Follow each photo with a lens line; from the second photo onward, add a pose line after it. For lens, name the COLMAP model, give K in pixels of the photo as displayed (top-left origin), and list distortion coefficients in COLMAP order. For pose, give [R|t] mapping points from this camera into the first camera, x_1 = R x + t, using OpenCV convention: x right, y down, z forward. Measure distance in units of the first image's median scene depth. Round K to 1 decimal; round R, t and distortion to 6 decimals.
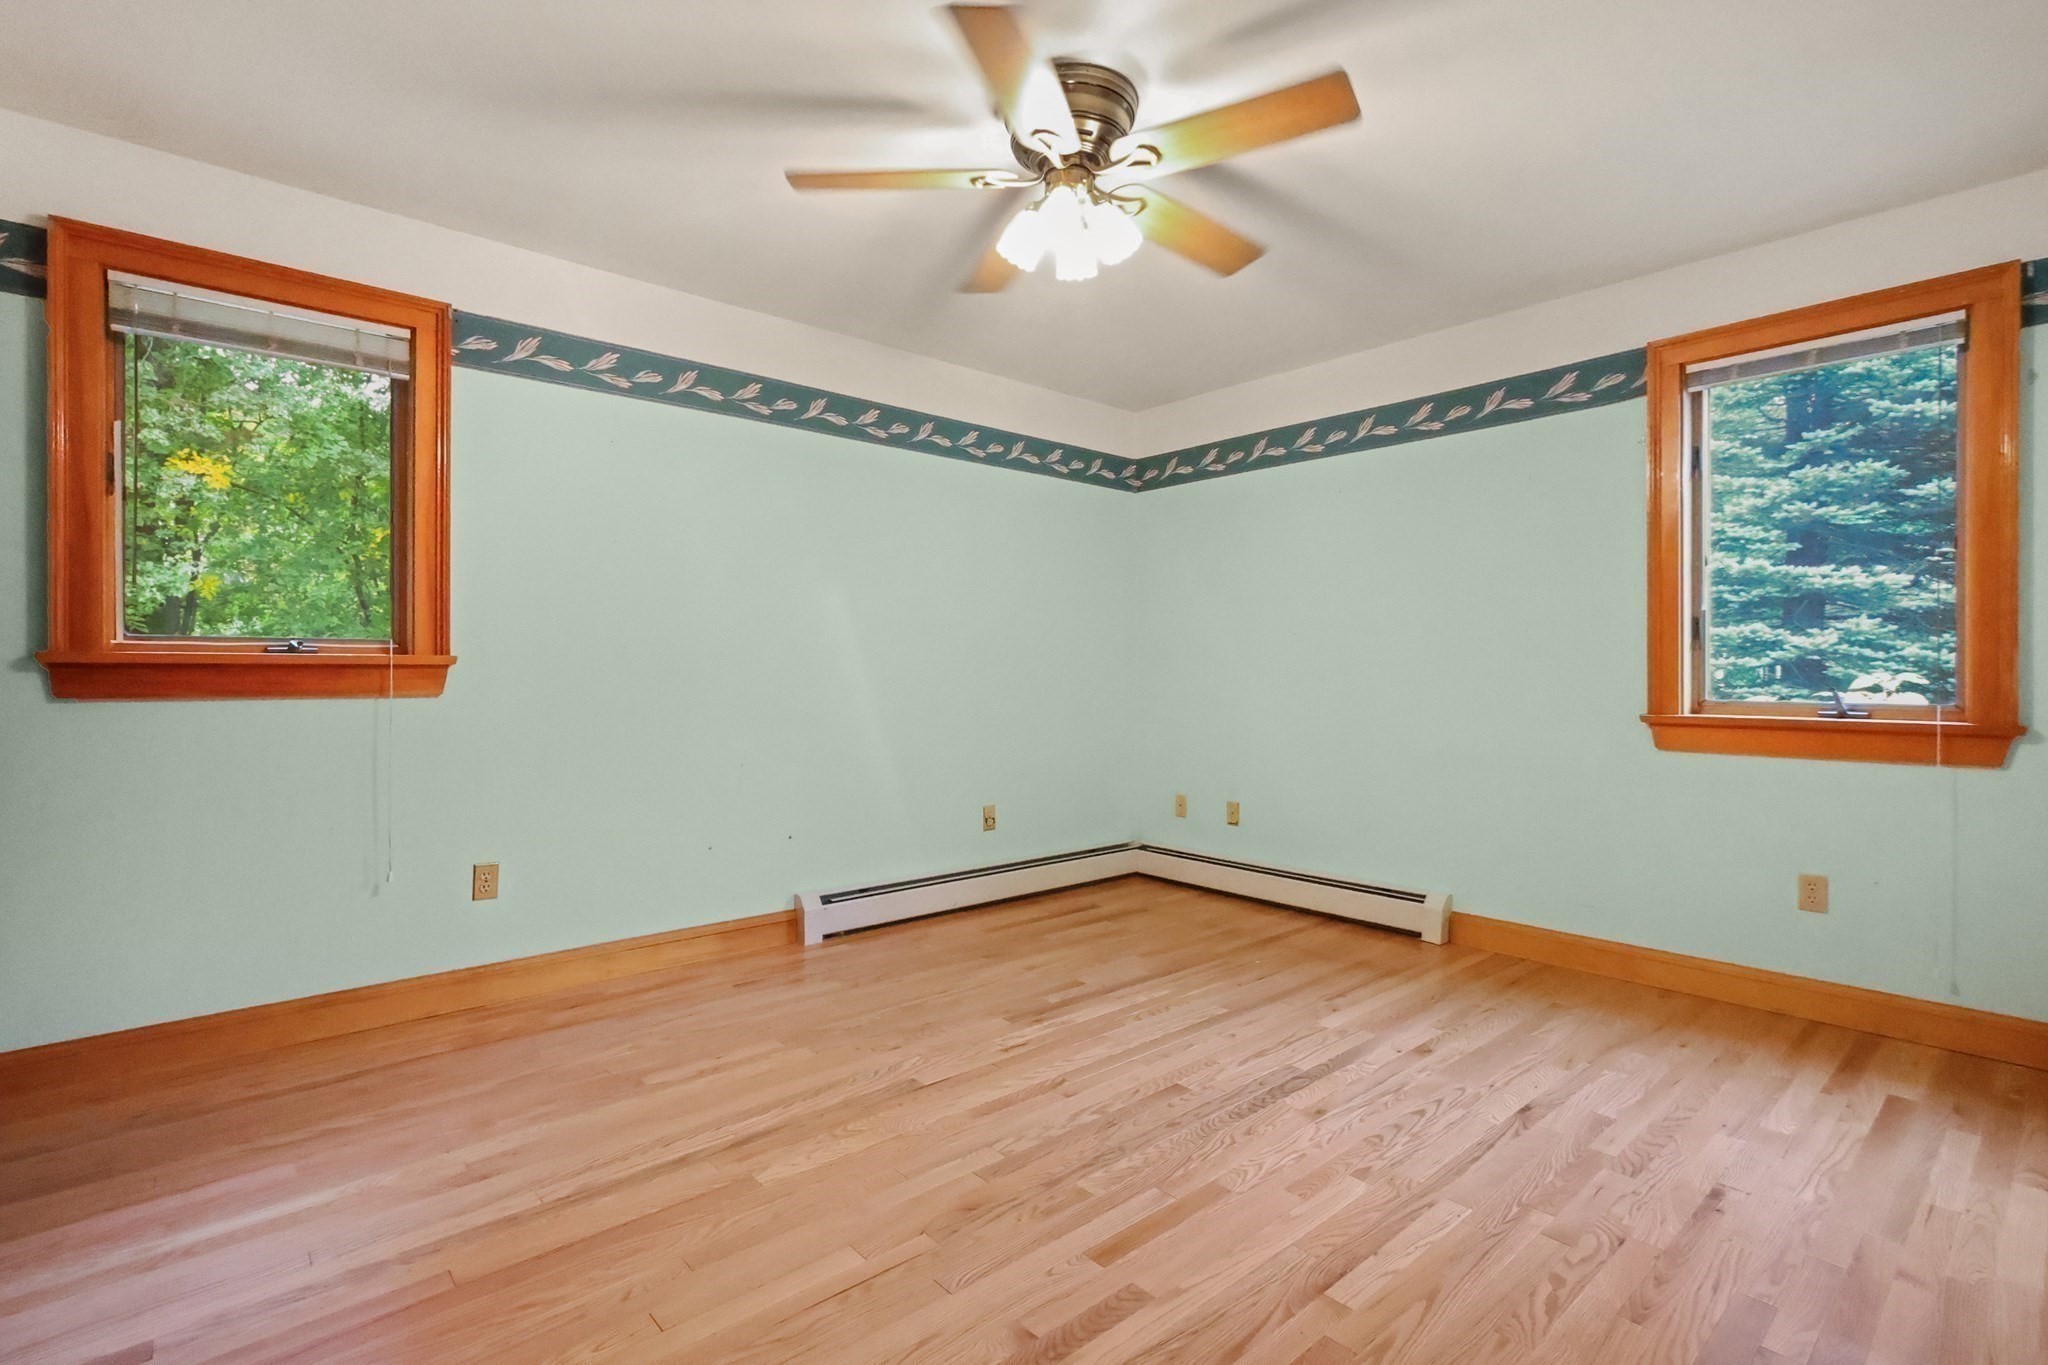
lens RADIAL K [[950.4, 0, 1008.2], [0, 950.4, 678.5], [0, 0, 1]] dist [-0.000882, 0.001513]
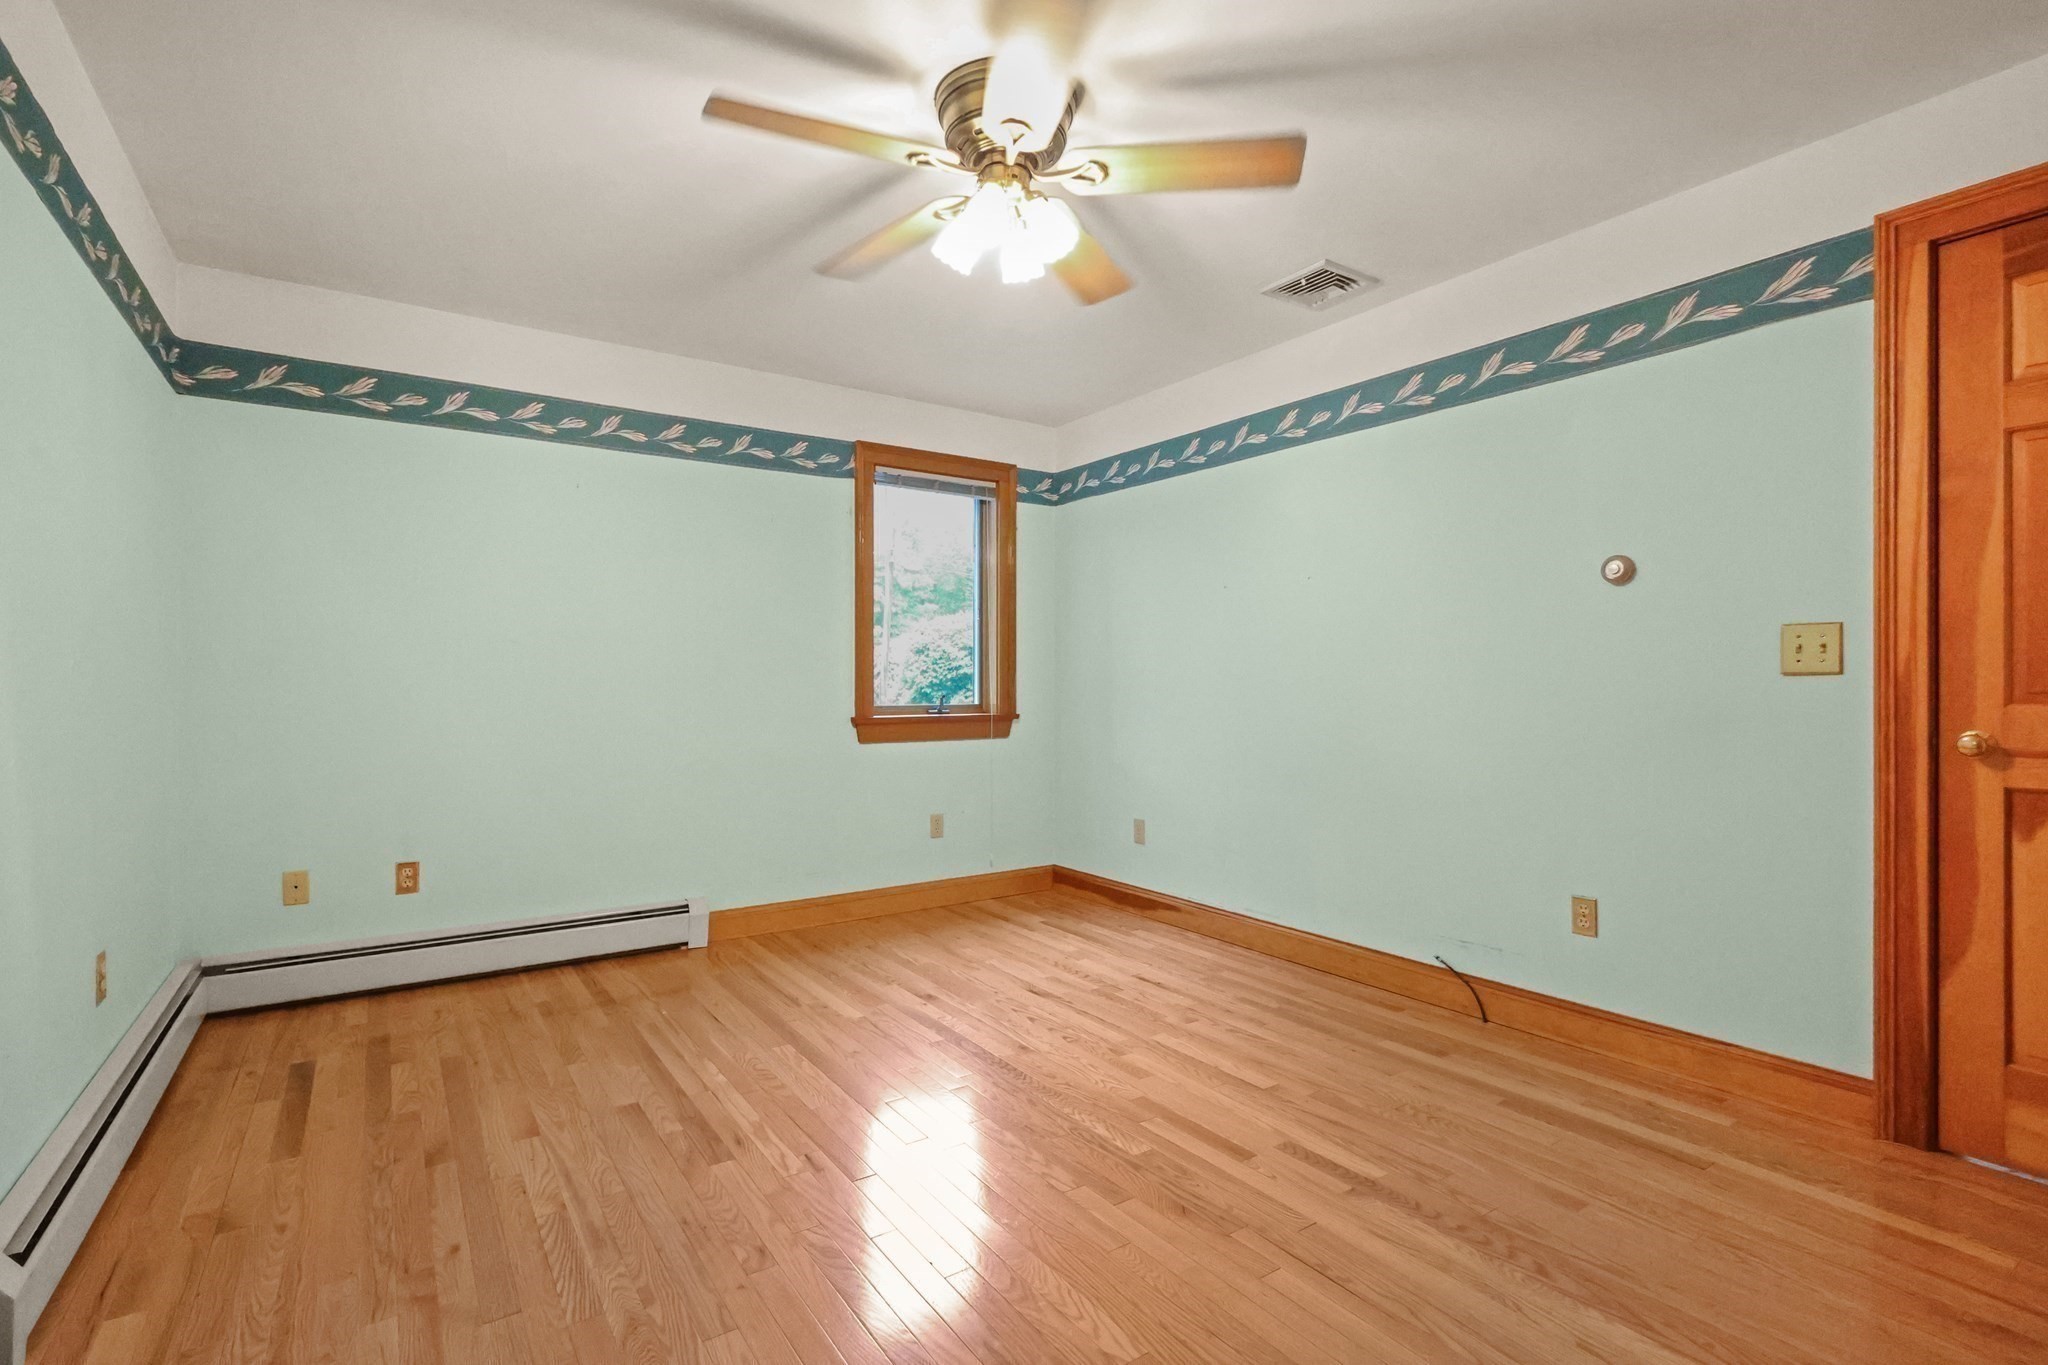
lens RADIAL K [[950.4, 0, 1019.5], [0, 950.4, 689.1], [0, 0, 1]] dist [-0.000882, 0.001513]
pose [[0.122467, -0.006984, 0.992448, -0.765262], [0.012611, 0.999905, 0.005480, -0.007860], [-0.992392, 0.011845, 0.122543, 0.741529]]
